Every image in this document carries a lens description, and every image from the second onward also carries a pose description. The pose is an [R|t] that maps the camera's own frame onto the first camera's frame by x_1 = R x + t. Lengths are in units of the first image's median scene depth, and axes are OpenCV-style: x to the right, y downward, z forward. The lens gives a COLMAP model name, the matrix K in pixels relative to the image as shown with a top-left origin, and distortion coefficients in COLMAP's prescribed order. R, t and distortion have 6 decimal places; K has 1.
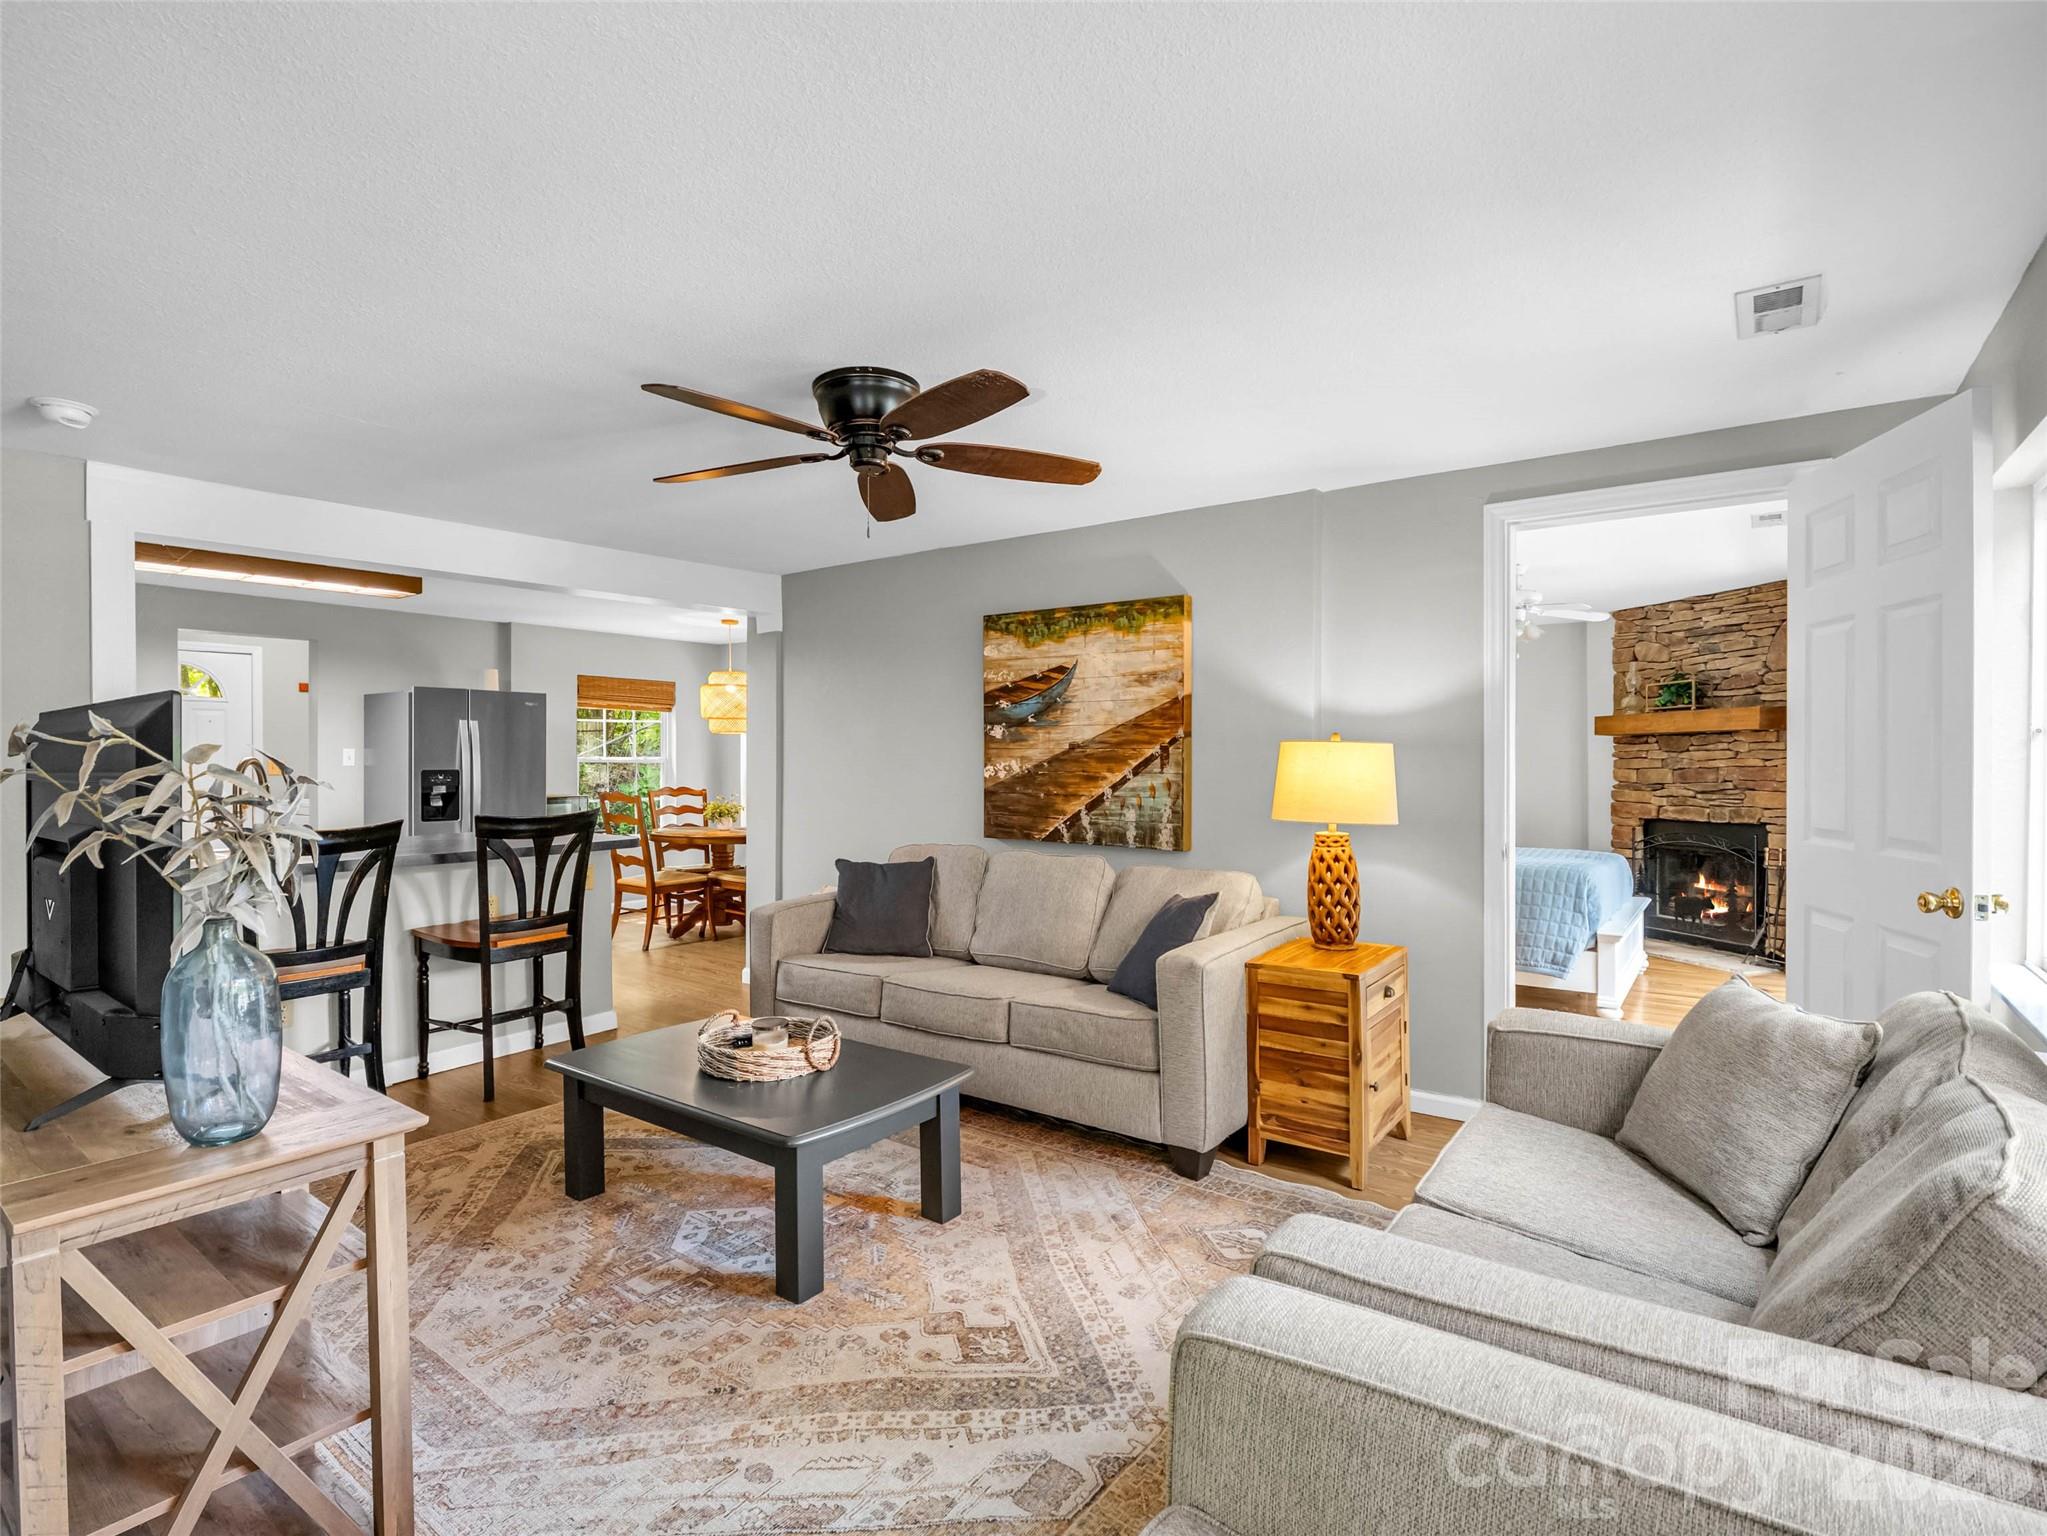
lens RADIAL K [[1009.7, 0, 1030.5], [0, 1009.7, 764.1], [0, 0, 1]] dist [-0.010292, -0.002340]
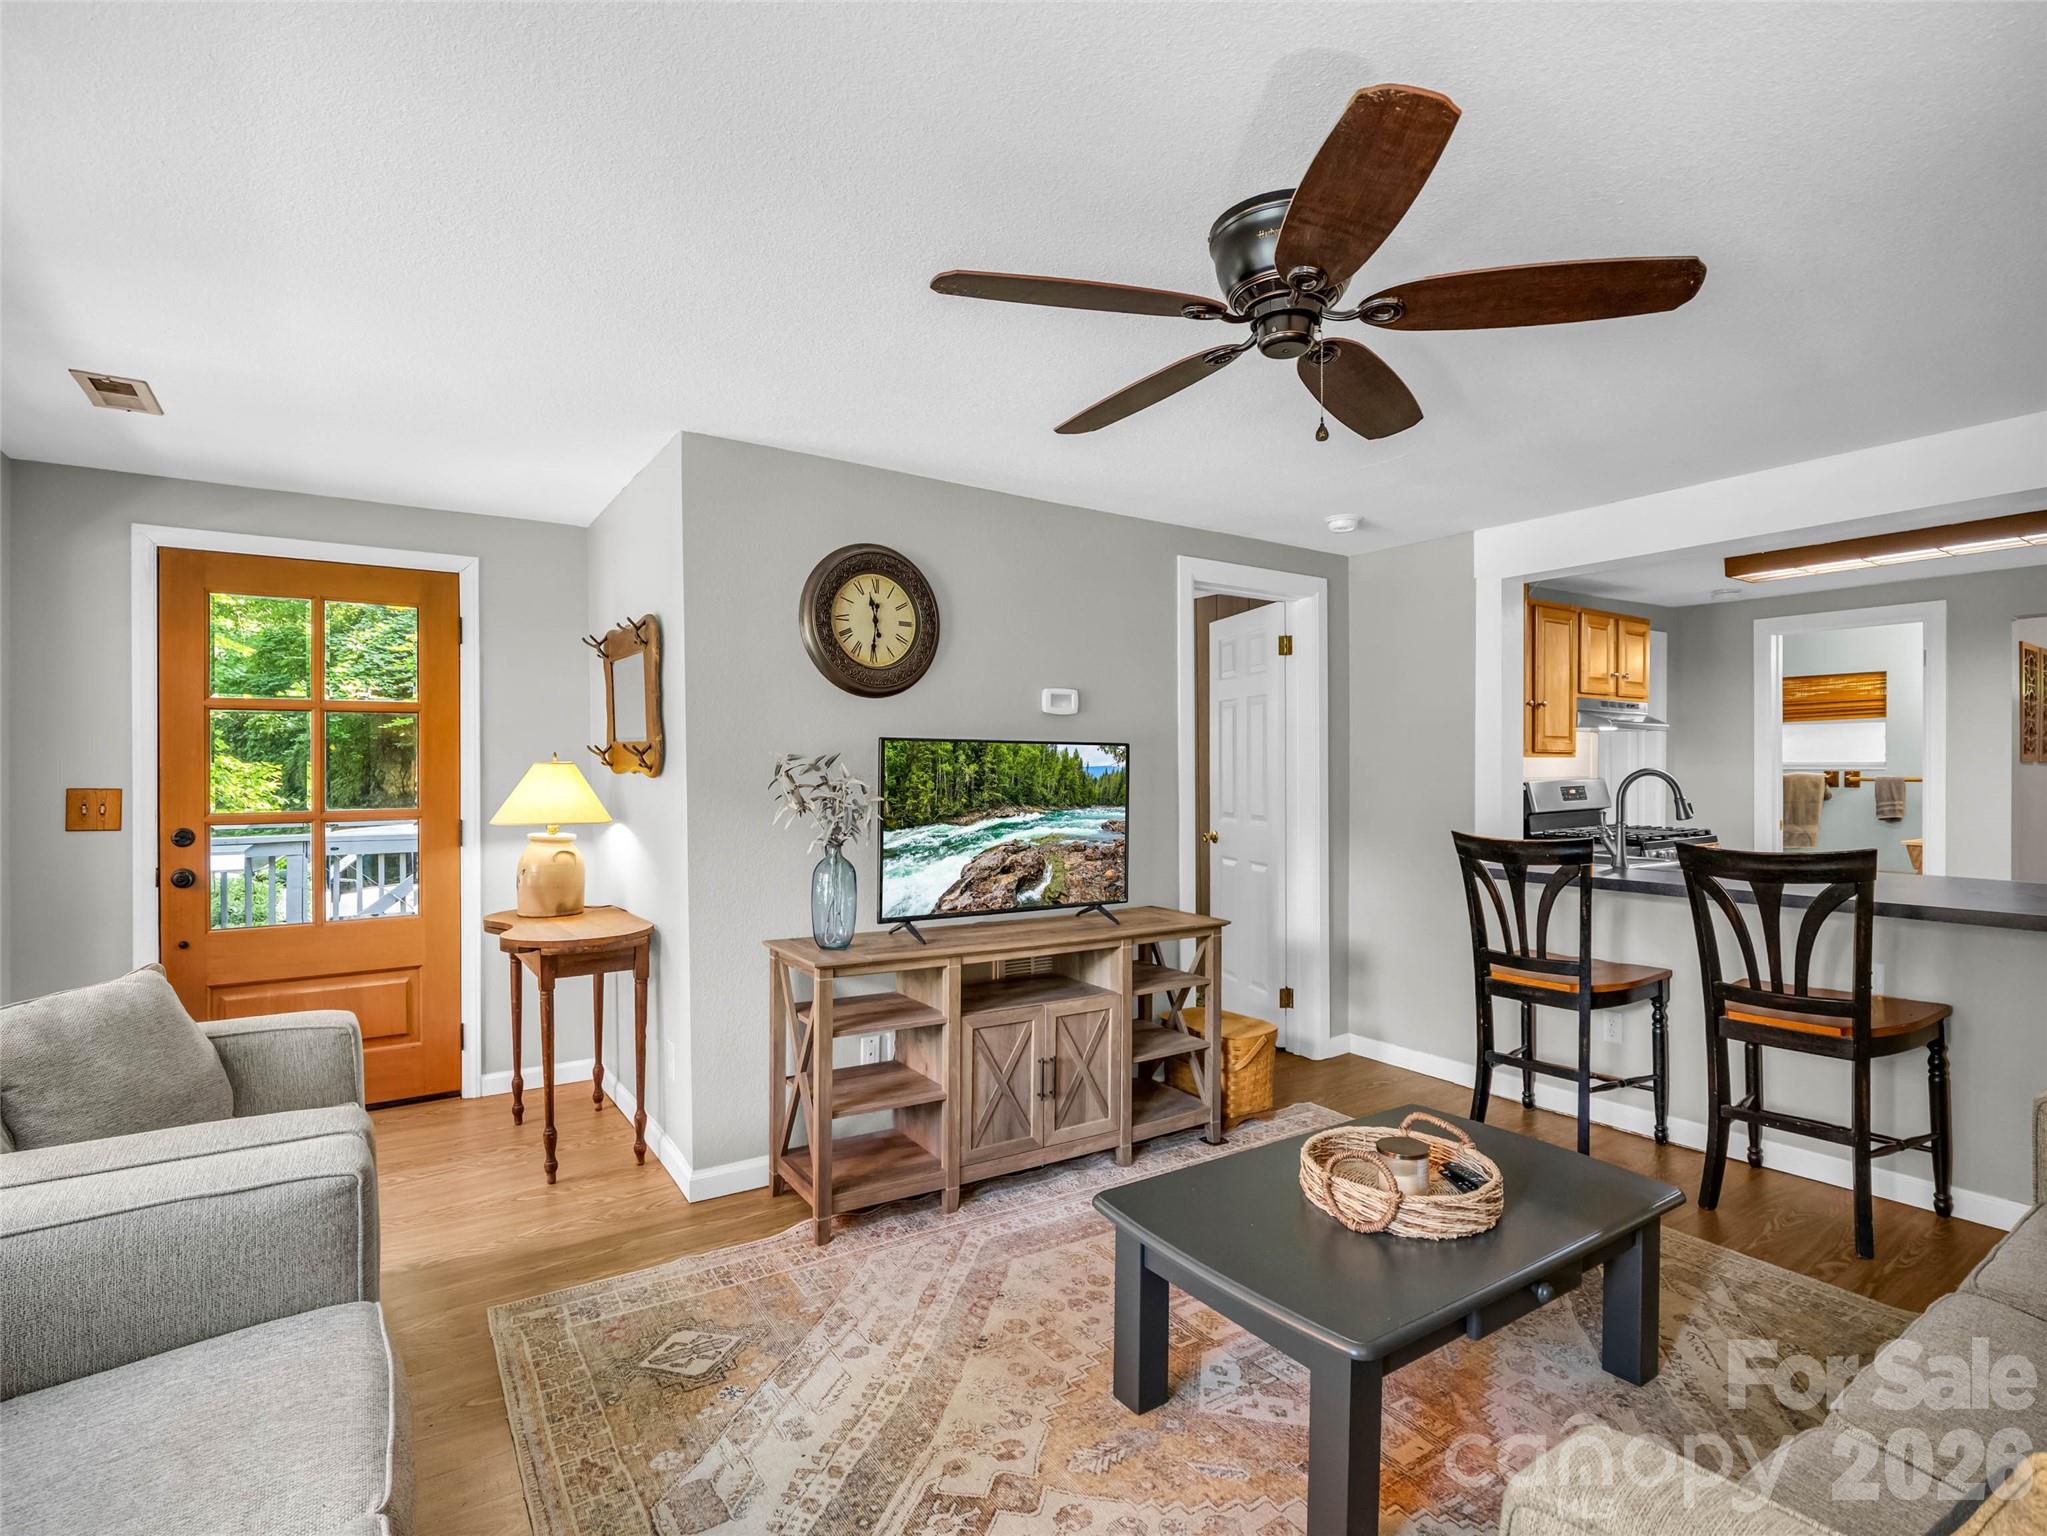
lens RADIAL K [[1038.0, 0, 1014.2], [0, 1038.0, 766.2], [0, 0, 1]] dist [-0.000459, -0.012576]
pose [[-0.362778, -0.000655, -0.931875, 0.358439], [-0.002699, 0.999996, 0.000348, -0.007089], [0.931872, 0.002641, -0.362778, 0.692504]]
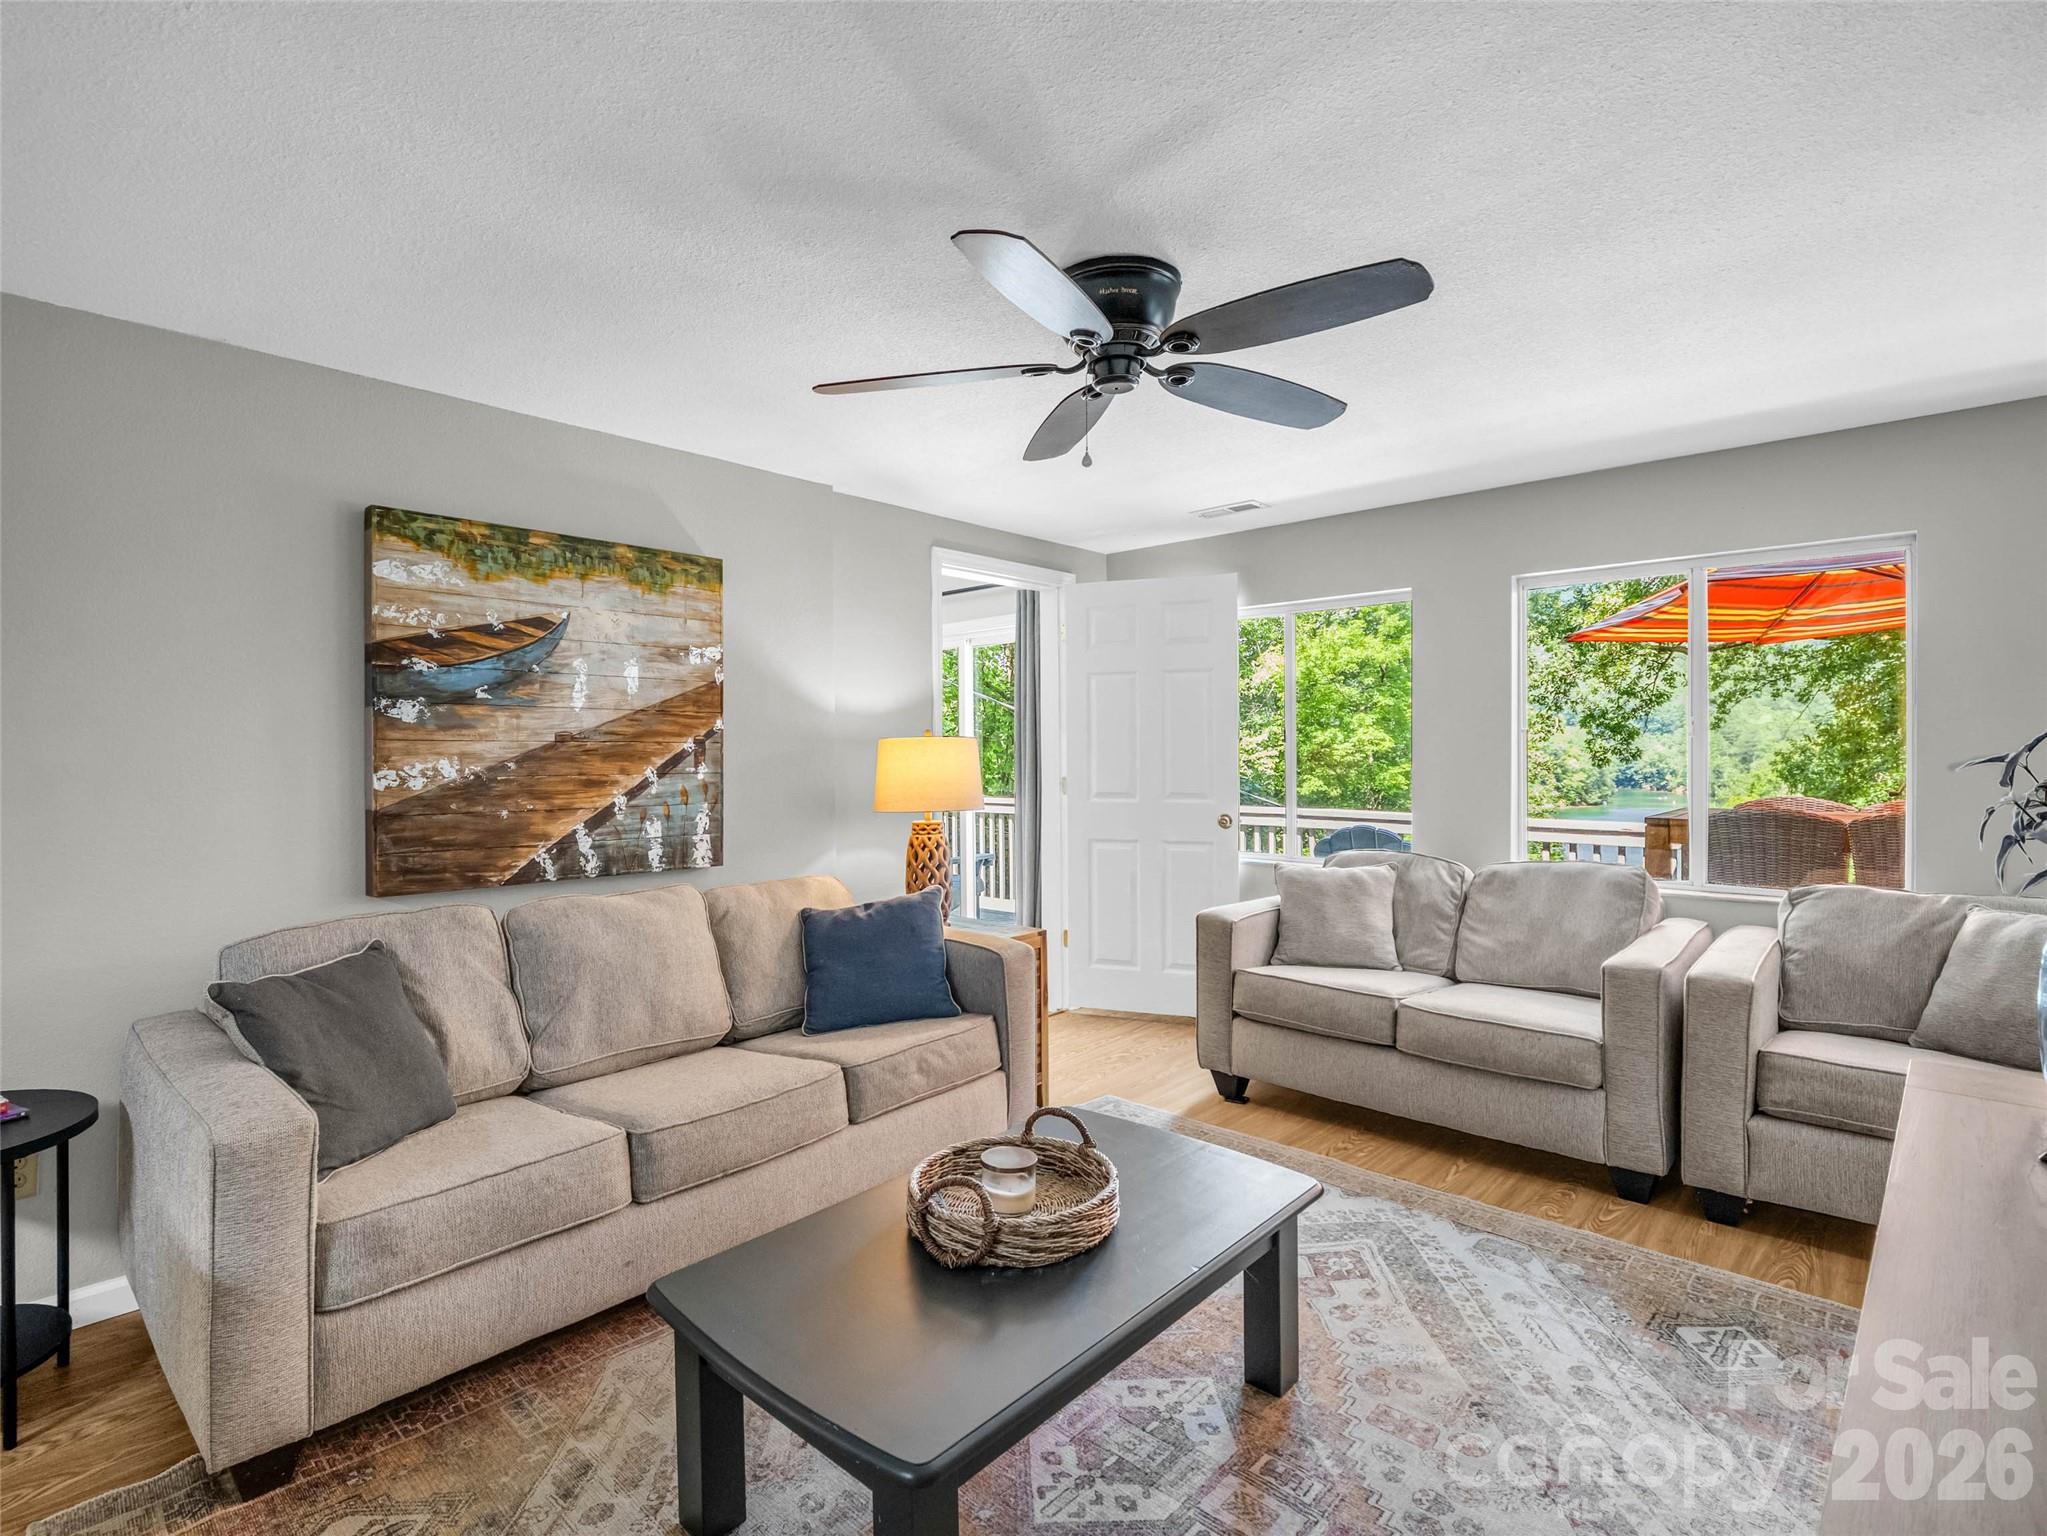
lens RADIAL K [[1009.7, 0, 1030.5], [0, 1009.7, 764.1], [0, 0, 1]] dist [-0.010292, -0.002340]
pose [[0.113829, -0.010386, 0.993446, -0.620865], [0.013643, 0.999867, 0.008890, -0.001809], [-0.993407, 0.012541, 0.113956, 0.625578]]
